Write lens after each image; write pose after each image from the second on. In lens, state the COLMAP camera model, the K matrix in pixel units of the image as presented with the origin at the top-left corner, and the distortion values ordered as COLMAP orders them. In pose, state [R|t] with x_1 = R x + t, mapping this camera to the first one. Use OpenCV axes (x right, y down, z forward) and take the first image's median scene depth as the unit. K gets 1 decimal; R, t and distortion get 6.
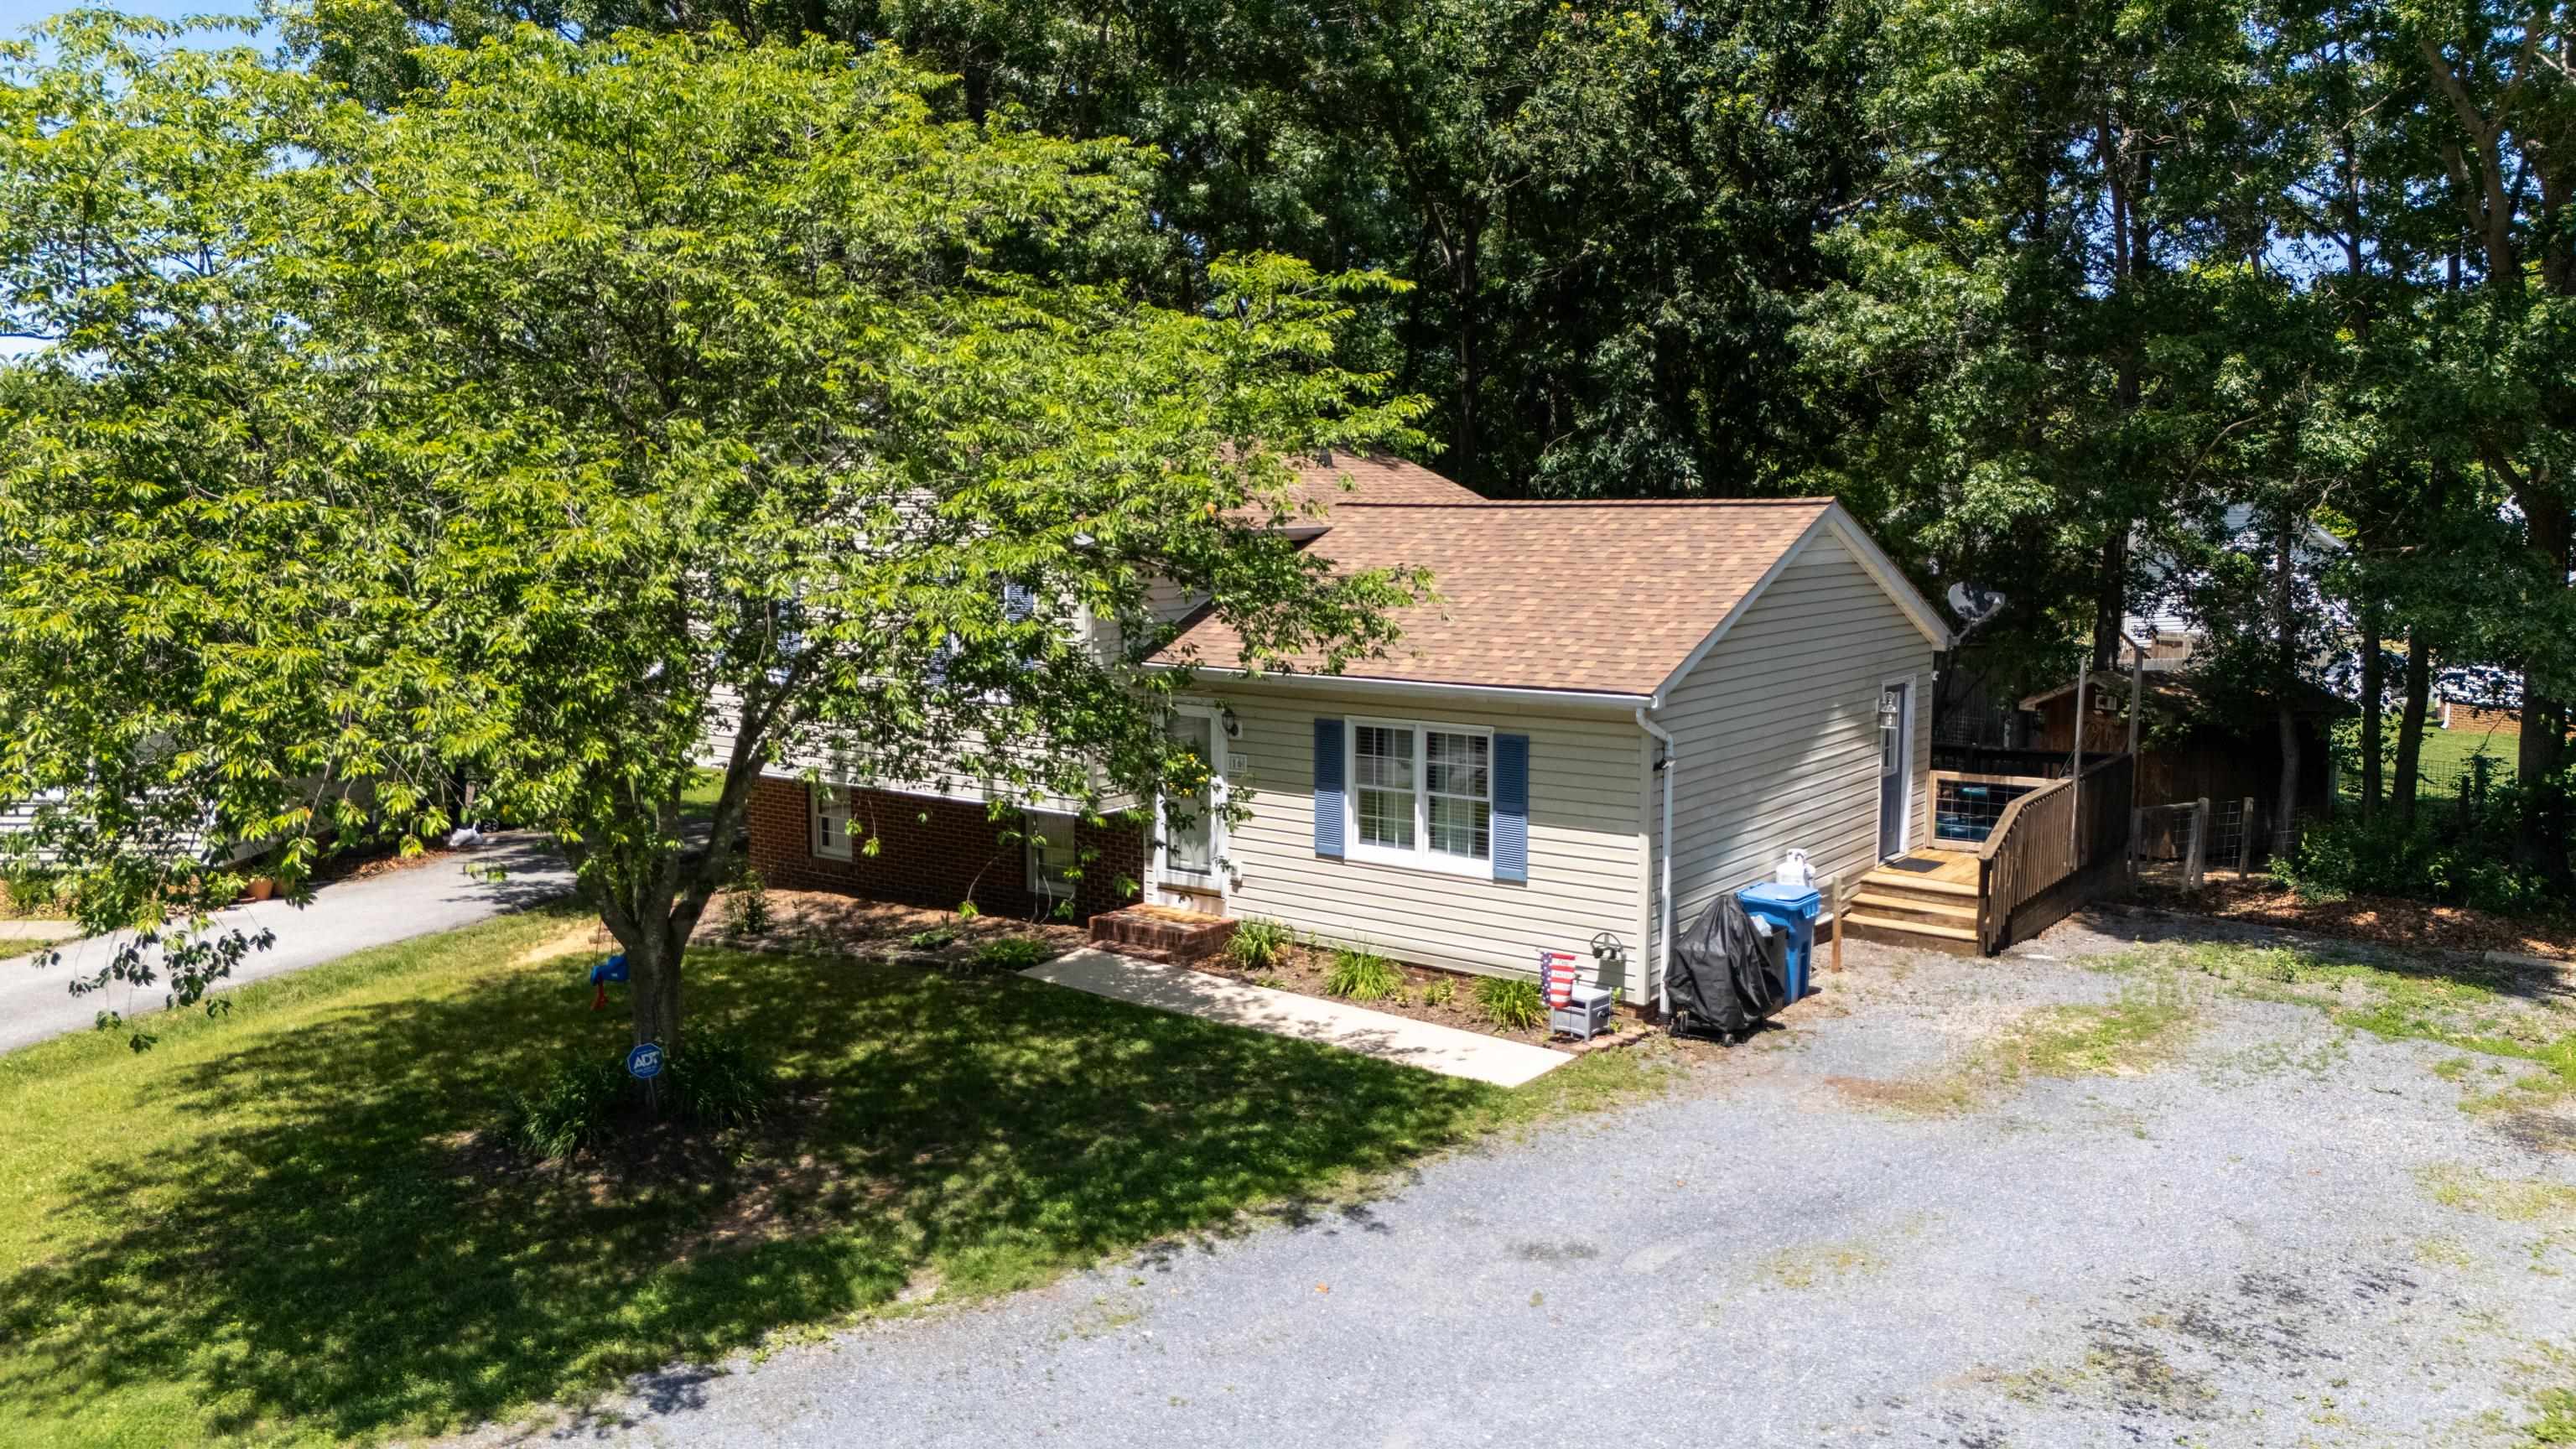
lens RADIAL K [[1908.2, 0, 1291.3], [0, 1908.2, 710.6], [0, 0, 1]] dist [0.023756, -0.005303]
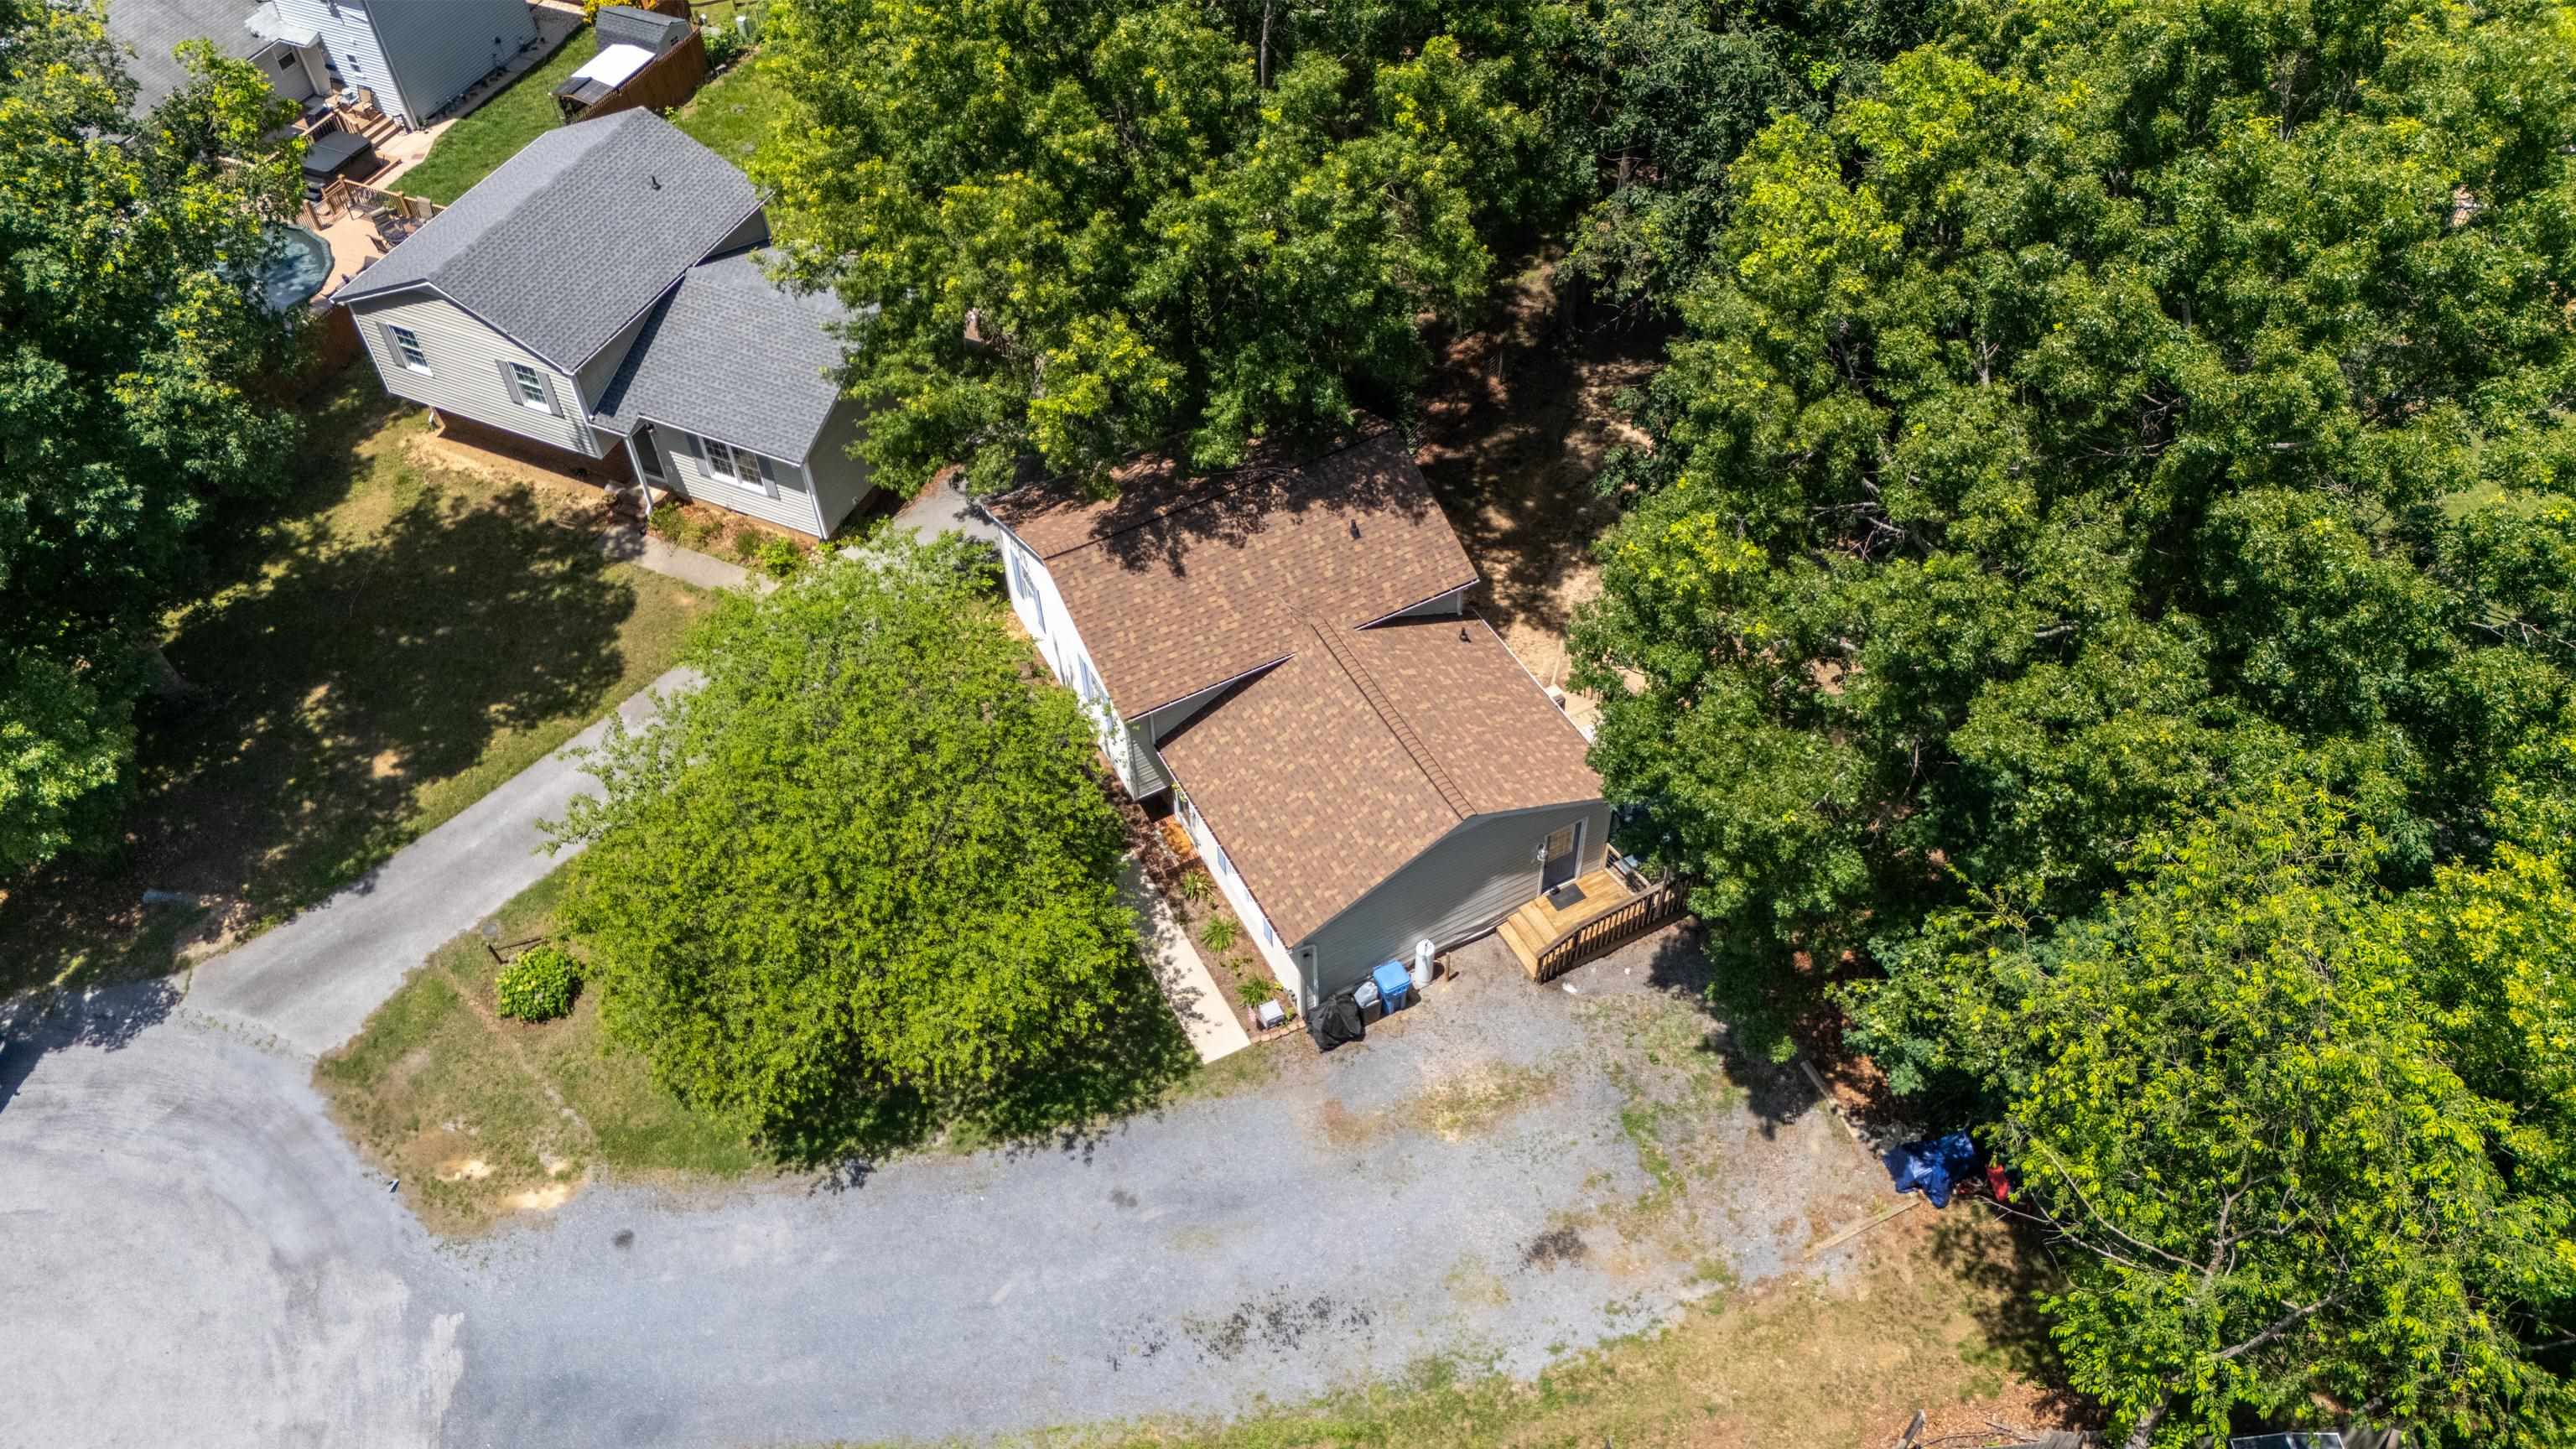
lens RADIAL K [[1877.6, 0, 1305.0], [0, 1877.6, 765.2], [0, 0, 1]] dist [0.070321, -0.067325]
pose [[0.907840, 0.307945, -0.284599, 0.731712], [-0.029589, 0.724074, 0.689087, -1.615774], [0.418271, -0.617160, 0.666455, -0.315902]]
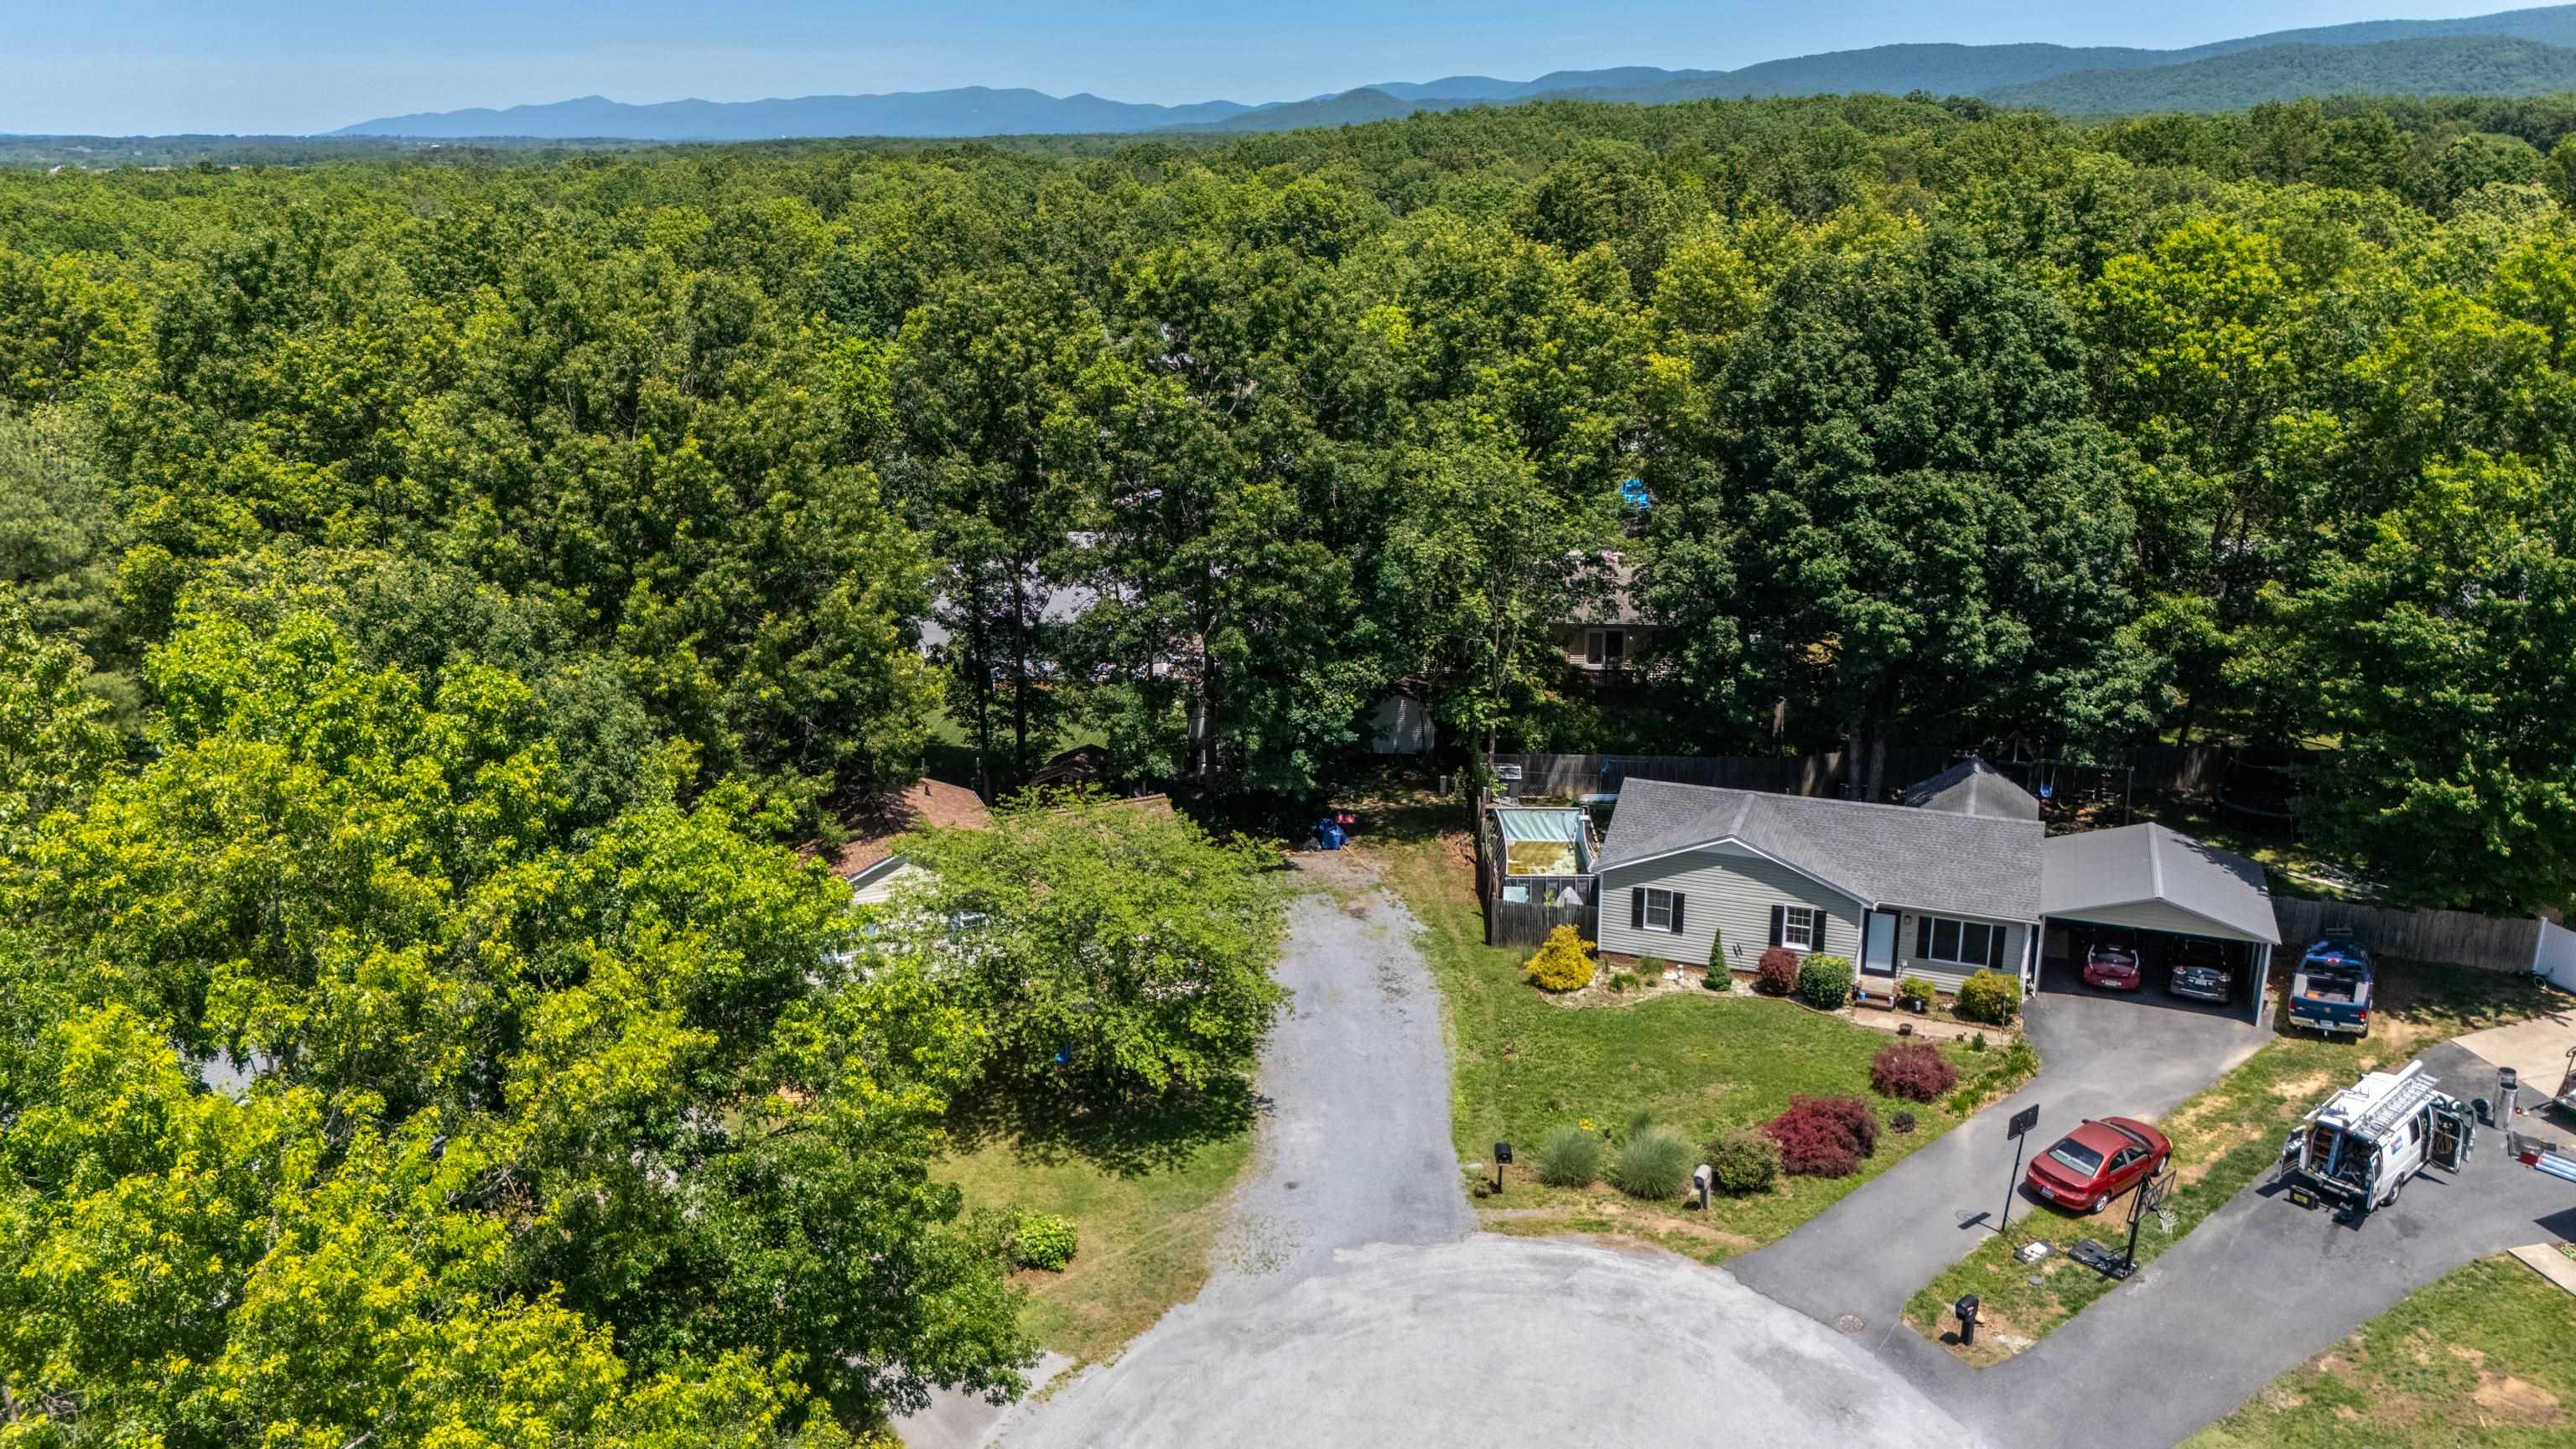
lens RADIAL K [[1899.6, 0, 1286.6], [0, 1899.6, 741.0], [0, 0, 1]] dist [0.061593, -0.059726]
pose [[0.514287, -0.267429, 0.814856, -2.599634], [0.105279, 0.962639, 0.249485, -1.143868], [-0.851132, -0.042520, 0.523227, -1.047011]]
